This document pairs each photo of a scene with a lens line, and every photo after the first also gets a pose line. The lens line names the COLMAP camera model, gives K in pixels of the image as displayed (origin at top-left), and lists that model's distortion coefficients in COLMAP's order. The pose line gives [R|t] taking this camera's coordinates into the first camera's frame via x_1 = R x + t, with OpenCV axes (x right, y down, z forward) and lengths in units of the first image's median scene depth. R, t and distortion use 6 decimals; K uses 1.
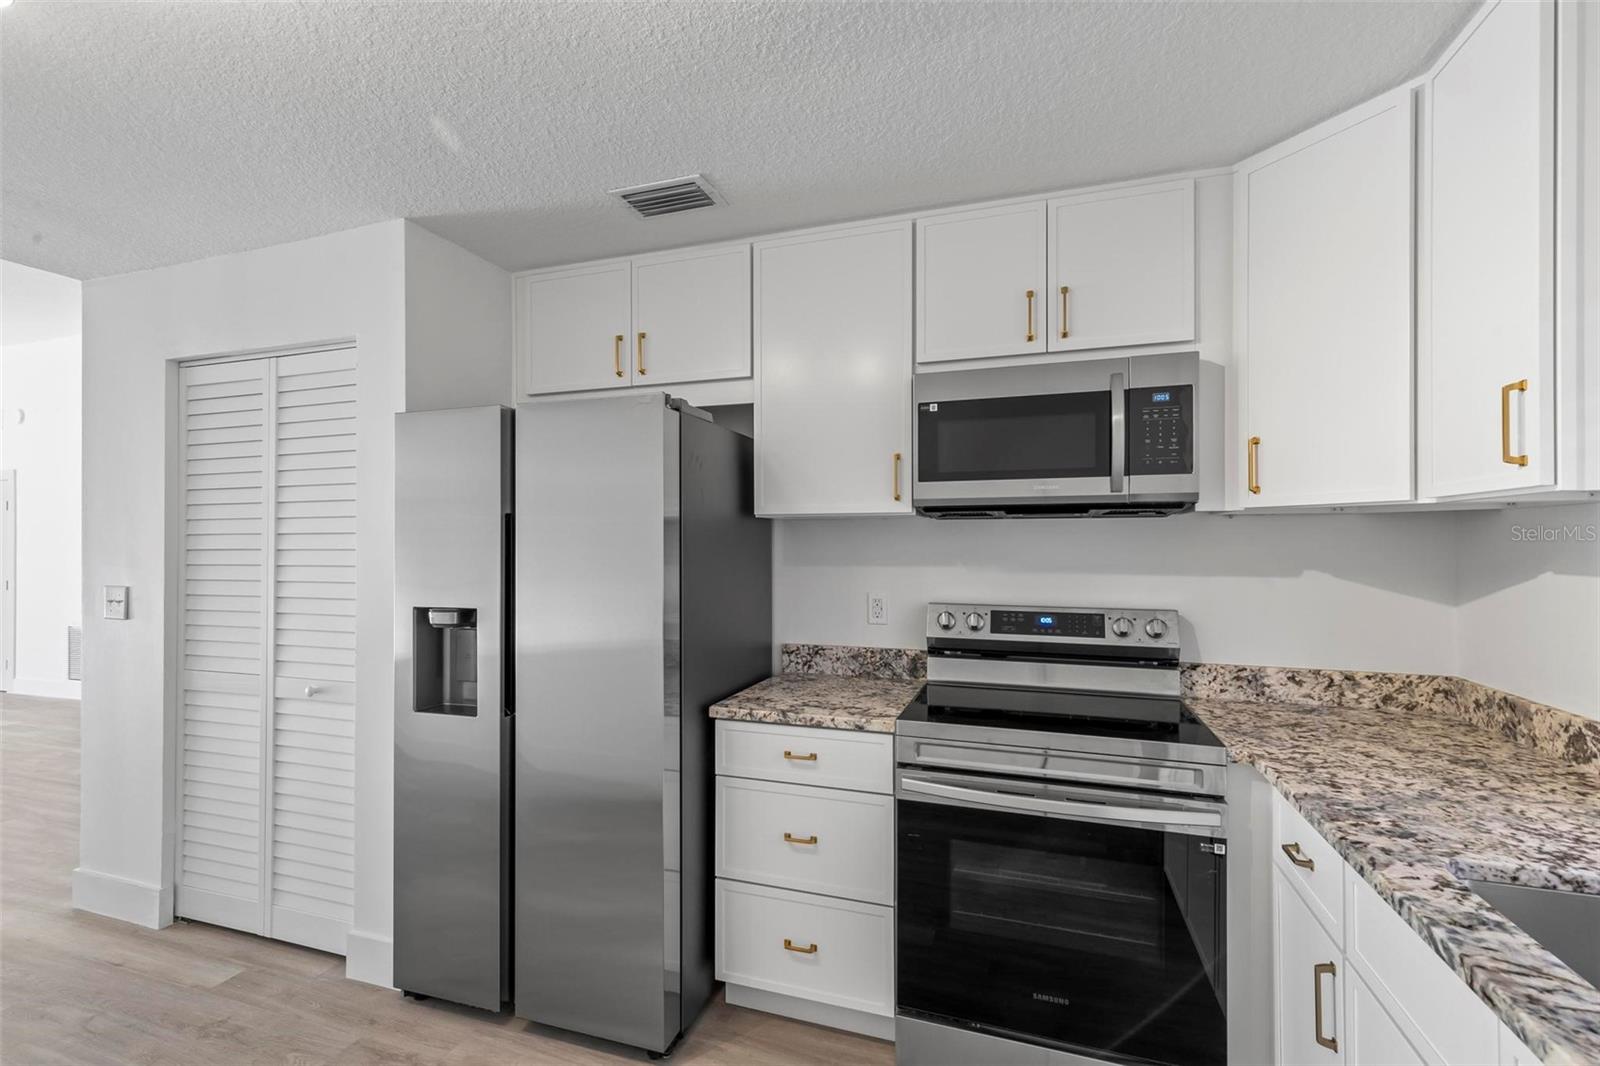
lens RADIAL K [[723.6, 0, 771.1], [0, 723.6, 536.3], [0, 0, 1]] dist [0.010521, -0.001638]
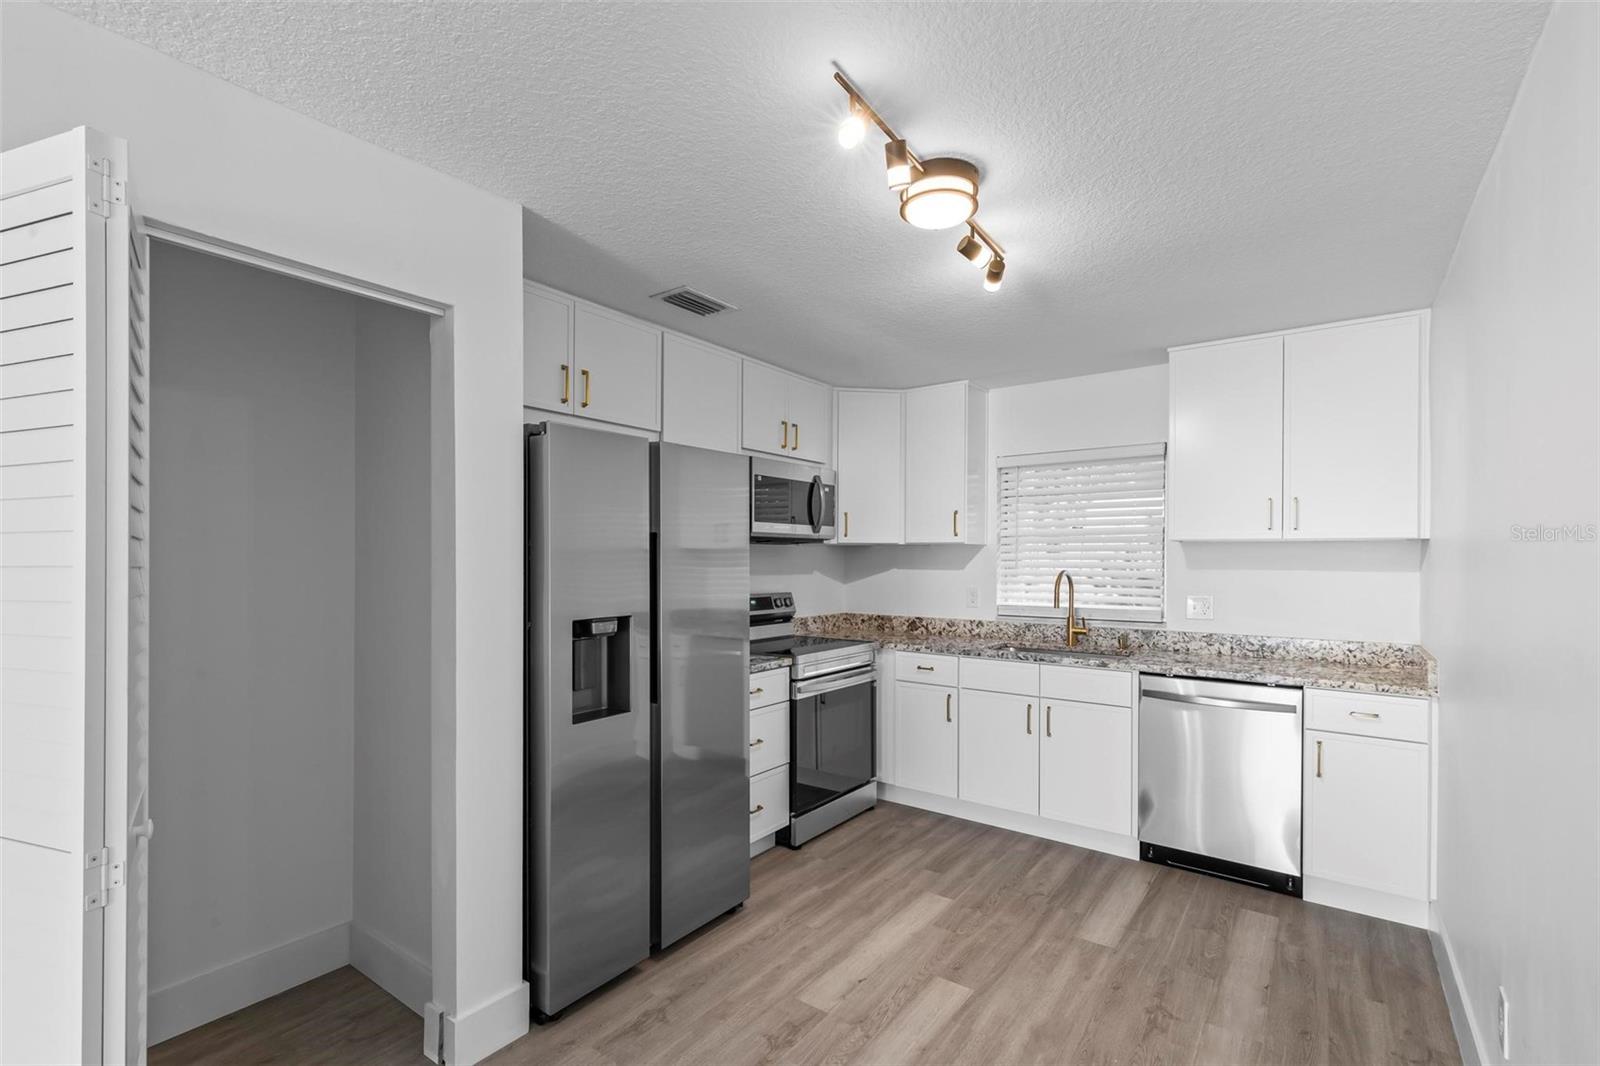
lens RADIAL K [[723.6, 0, 794.0], [0, 723.6, 560.7], [0, 0, 1]] dist [0.010521, -0.001638]
pose [[0.301307, -0.001111, 0.953526, -1.345349], [-0.007952, 0.999962, 0.003678, 0.008407], [-0.953494, -0.008690, 0.301287, 0.406961]]
